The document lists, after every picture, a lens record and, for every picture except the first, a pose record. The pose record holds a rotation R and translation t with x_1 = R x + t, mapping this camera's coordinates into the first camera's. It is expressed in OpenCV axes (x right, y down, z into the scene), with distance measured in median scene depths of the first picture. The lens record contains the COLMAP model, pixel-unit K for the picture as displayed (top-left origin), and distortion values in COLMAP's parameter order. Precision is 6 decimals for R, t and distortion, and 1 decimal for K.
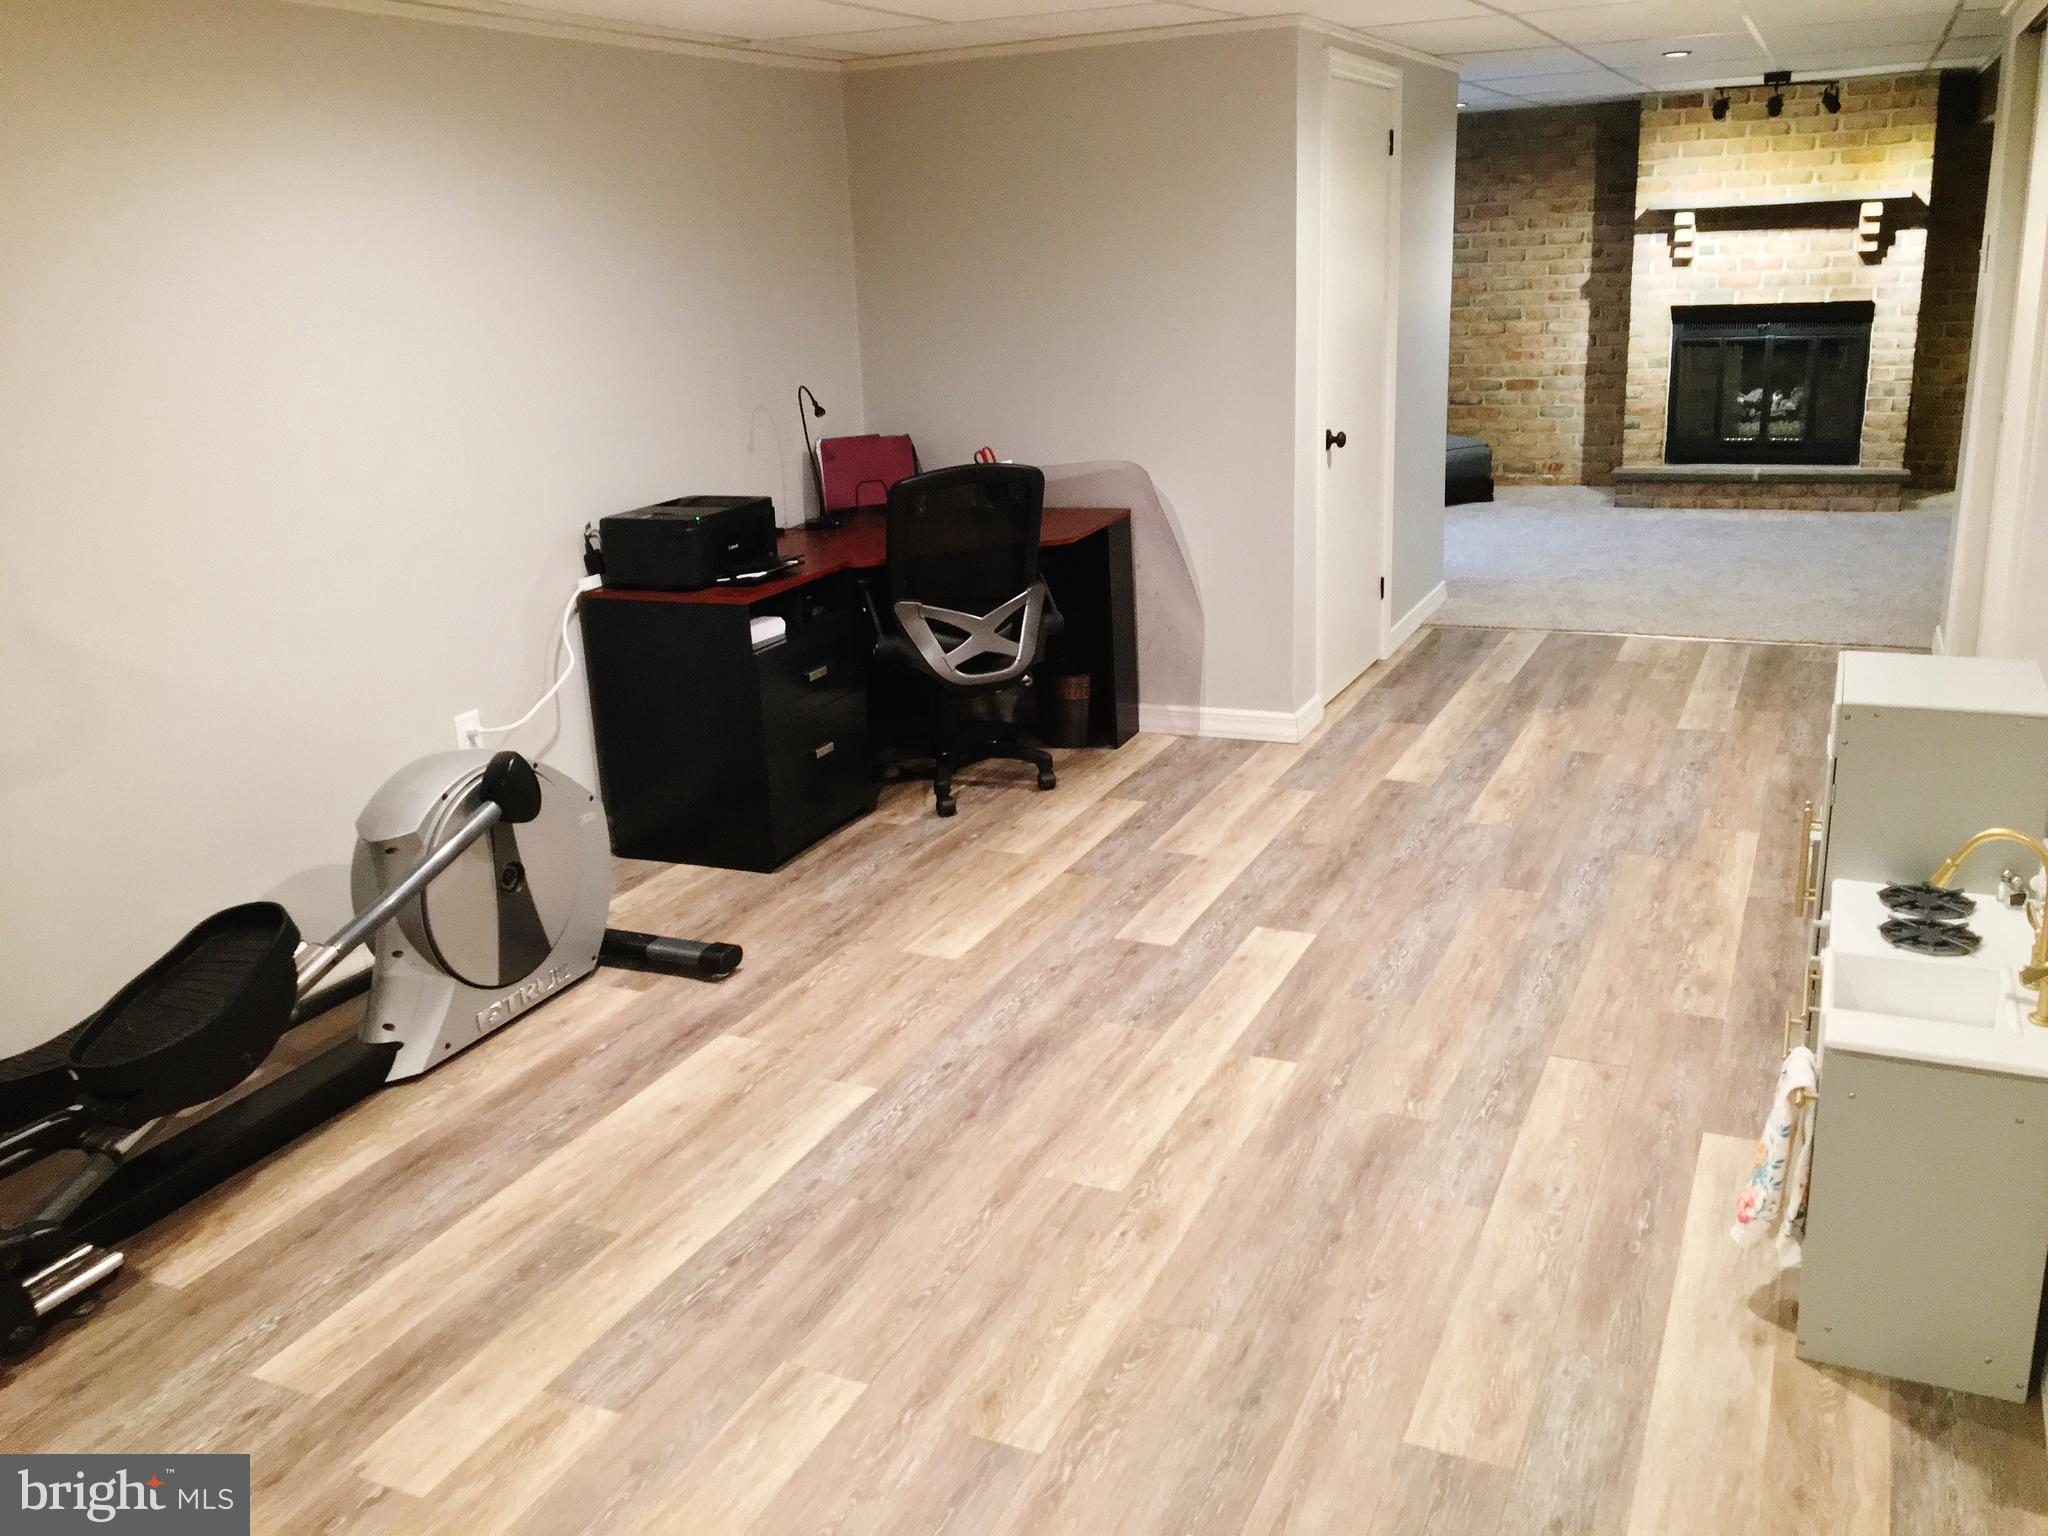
lens RADIAL K [[1733.8, 0, 1031.0], [0, 1733.8, 766.1], [0, 0, 1]] dist [0.082392, -0.111184]
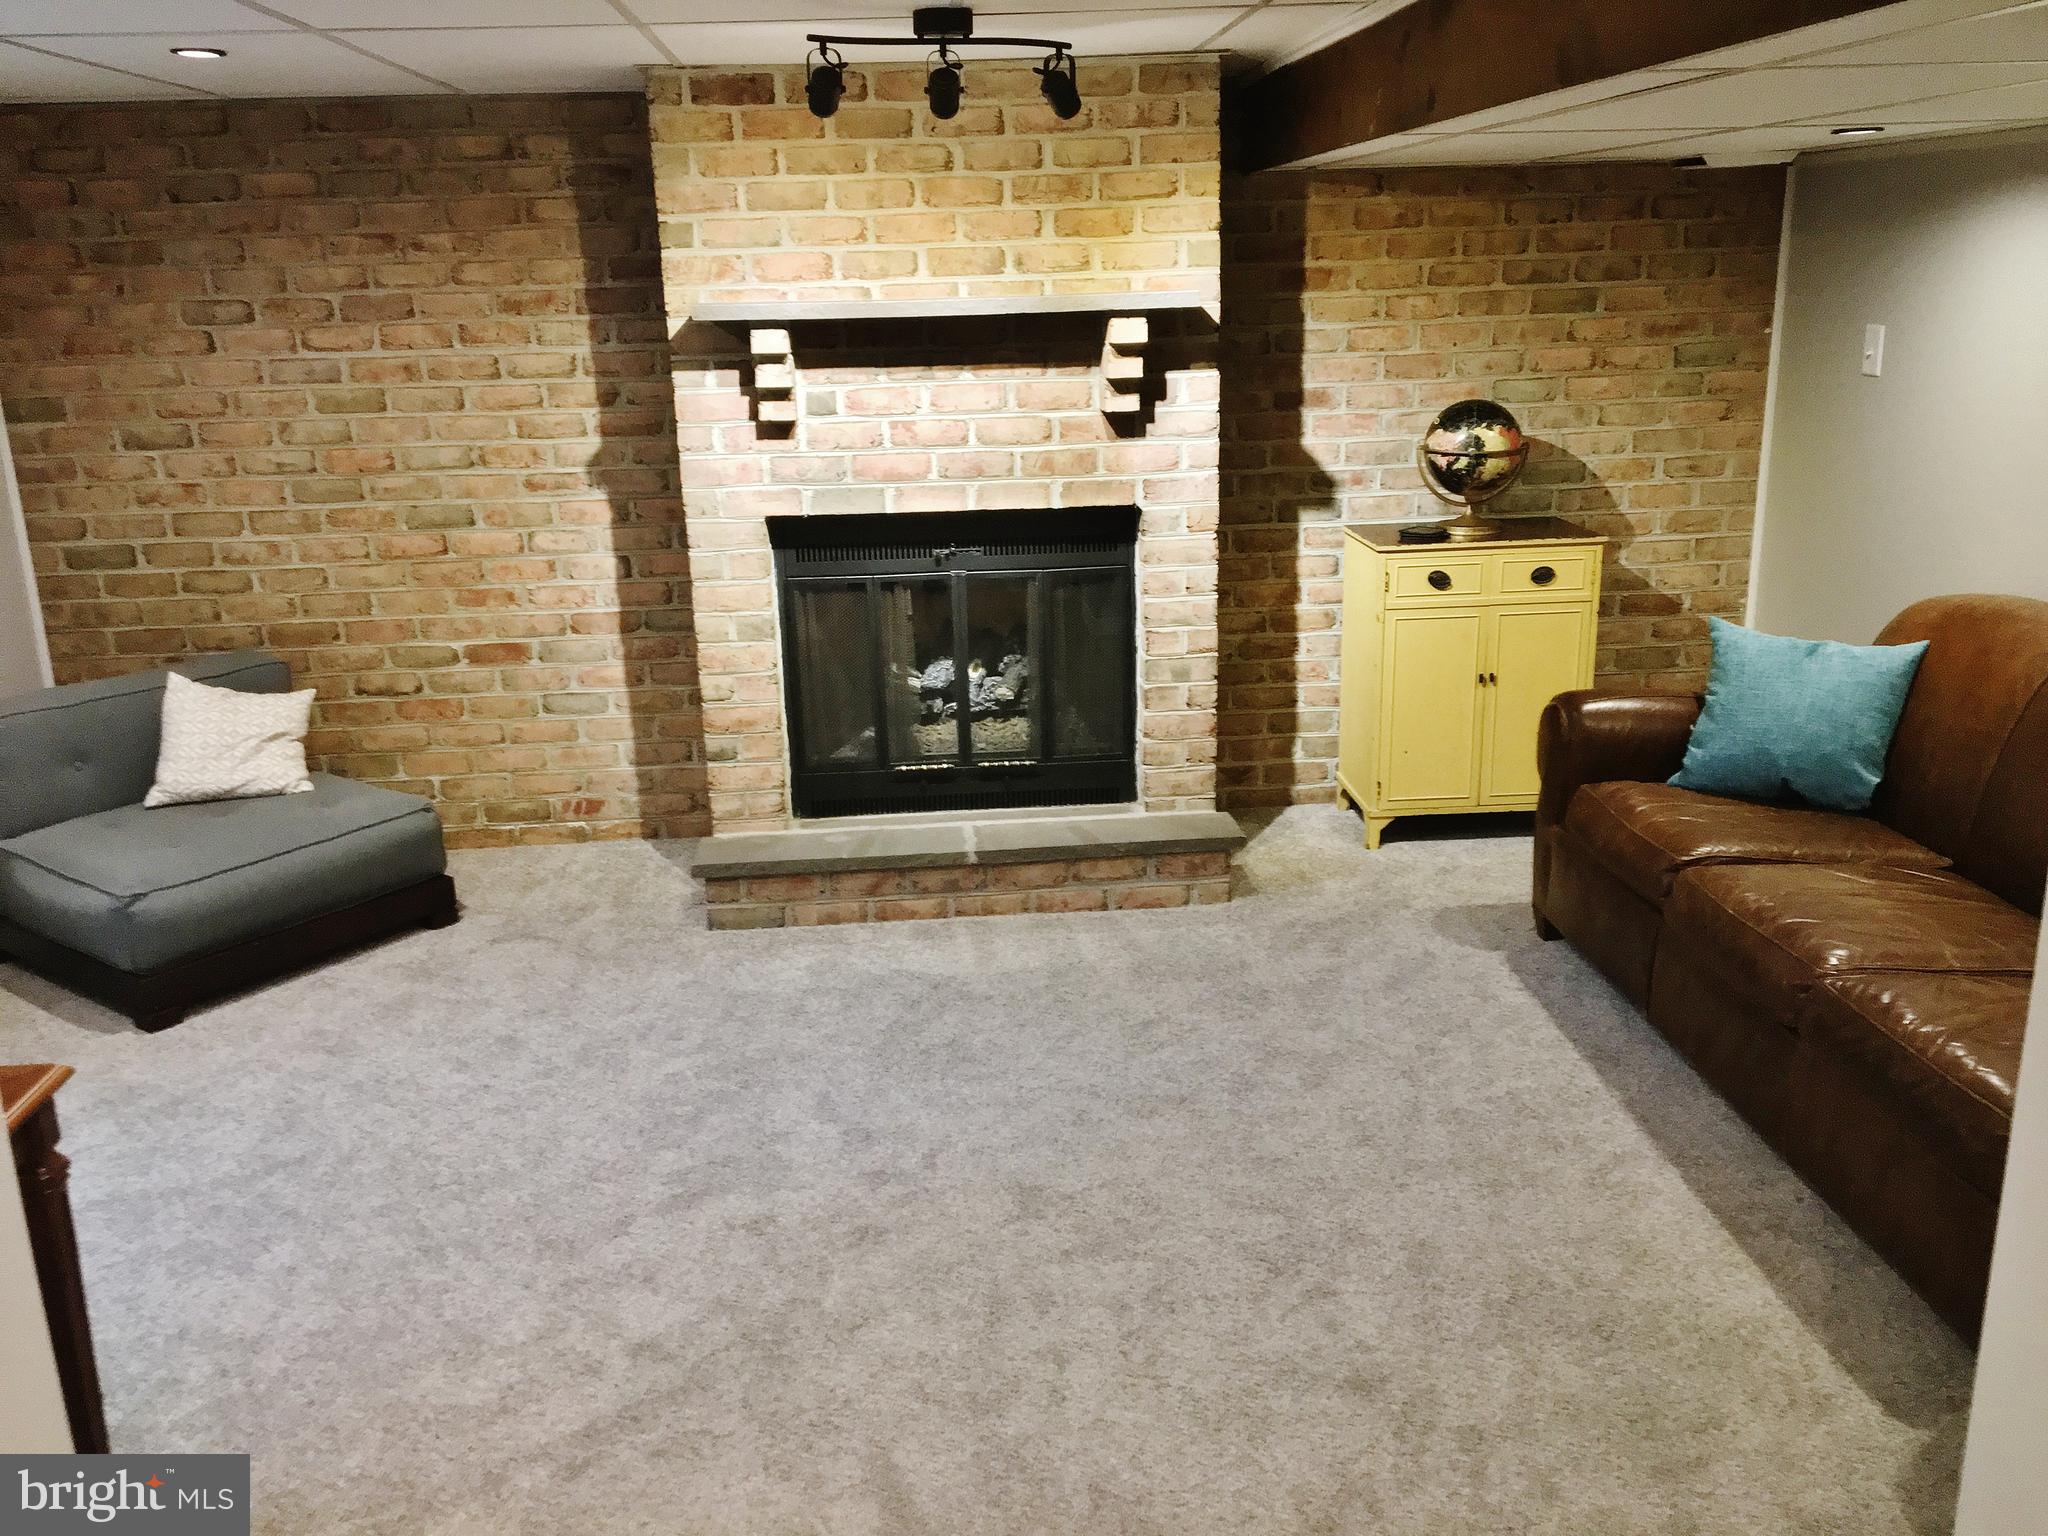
lens RADIAL K [[1738.3, 0, 1024.0], [0, 1738.3, 768.0], [0, 0, 1]] dist [0.087030, -0.138103]
pose [[0.879756, -0.109653, 0.462608, 0.194220], [0.125039, 0.992148, -0.002620, -0.180358], [-0.458688, 0.060149, 0.886559, 0.536648]]
